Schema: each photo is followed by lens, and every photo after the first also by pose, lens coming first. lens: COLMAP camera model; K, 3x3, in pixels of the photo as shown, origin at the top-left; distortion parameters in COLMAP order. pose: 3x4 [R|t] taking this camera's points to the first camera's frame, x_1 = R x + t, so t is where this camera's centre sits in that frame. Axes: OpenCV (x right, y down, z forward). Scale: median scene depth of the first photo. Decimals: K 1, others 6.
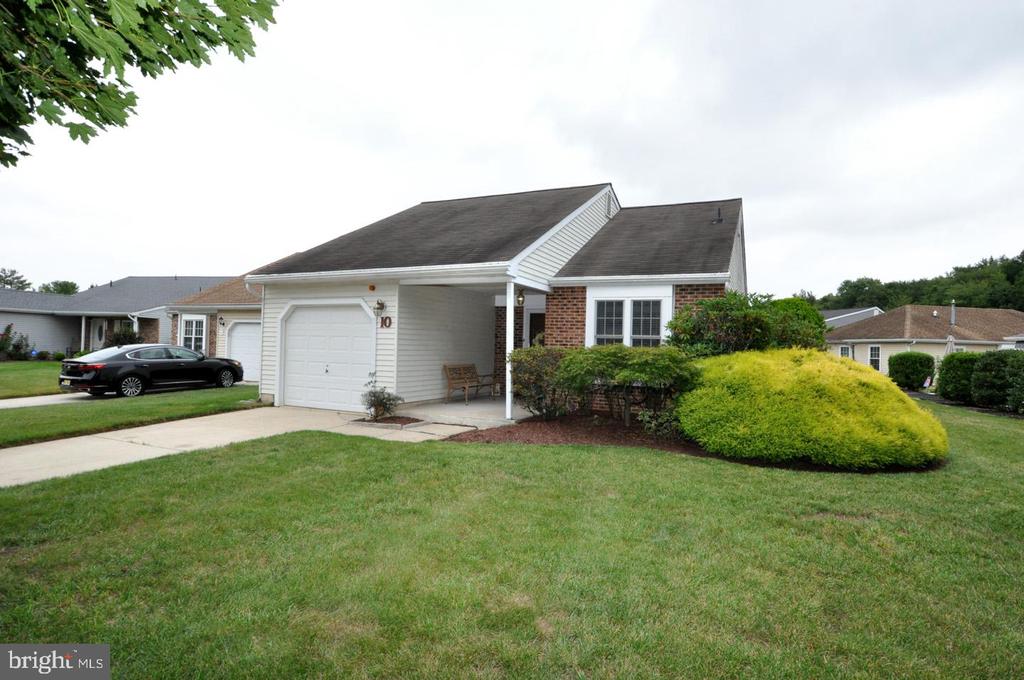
lens RADIAL K [[554.3, 0, 512.0], [0, 554.3, 340.0], [0, 0, 1]] dist [-0.012785, -0.000072]
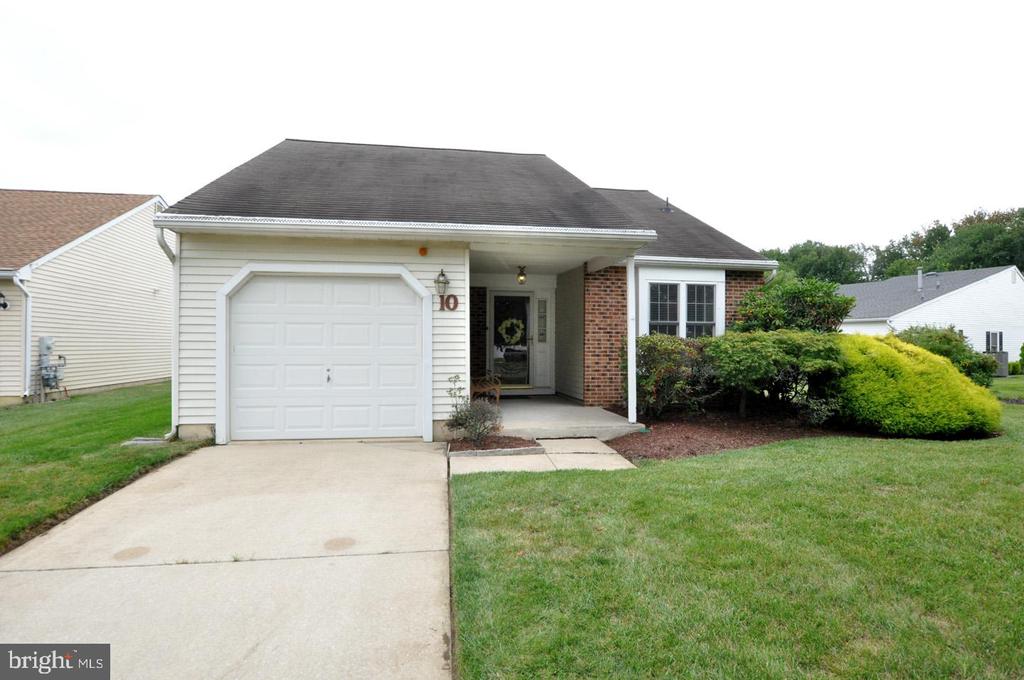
lens RADIAL K [[566.1, 0, 512.0], [0, 566.1, 340.0], [0, 0, 1]] dist [-0.009545, -0.000578]
pose [[0.821535, -0.019104, 0.569837, -0.559720], [0.008369, 0.999735, 0.021452, -0.000126], [-0.570096, -0.012855, 0.821477, 0.369317]]
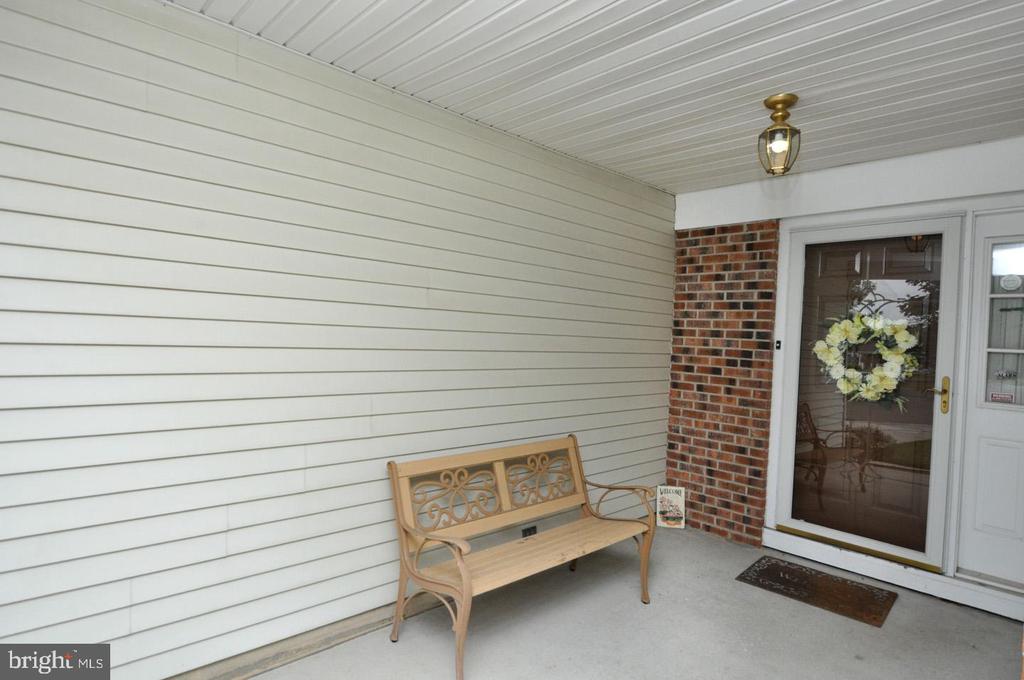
lens RADIAL K [[554.3, 0, 512.0], [0, 554.3, 340.0], [0, 0, 1]] dist [-0.012785, -0.000072]
pose [[0.927066, 0.021471, -0.374282, 0.002452], [-0.019802, 0.999769, 0.008302, -0.002251], [0.374374, -0.000285, 0.927278, 0.906244]]
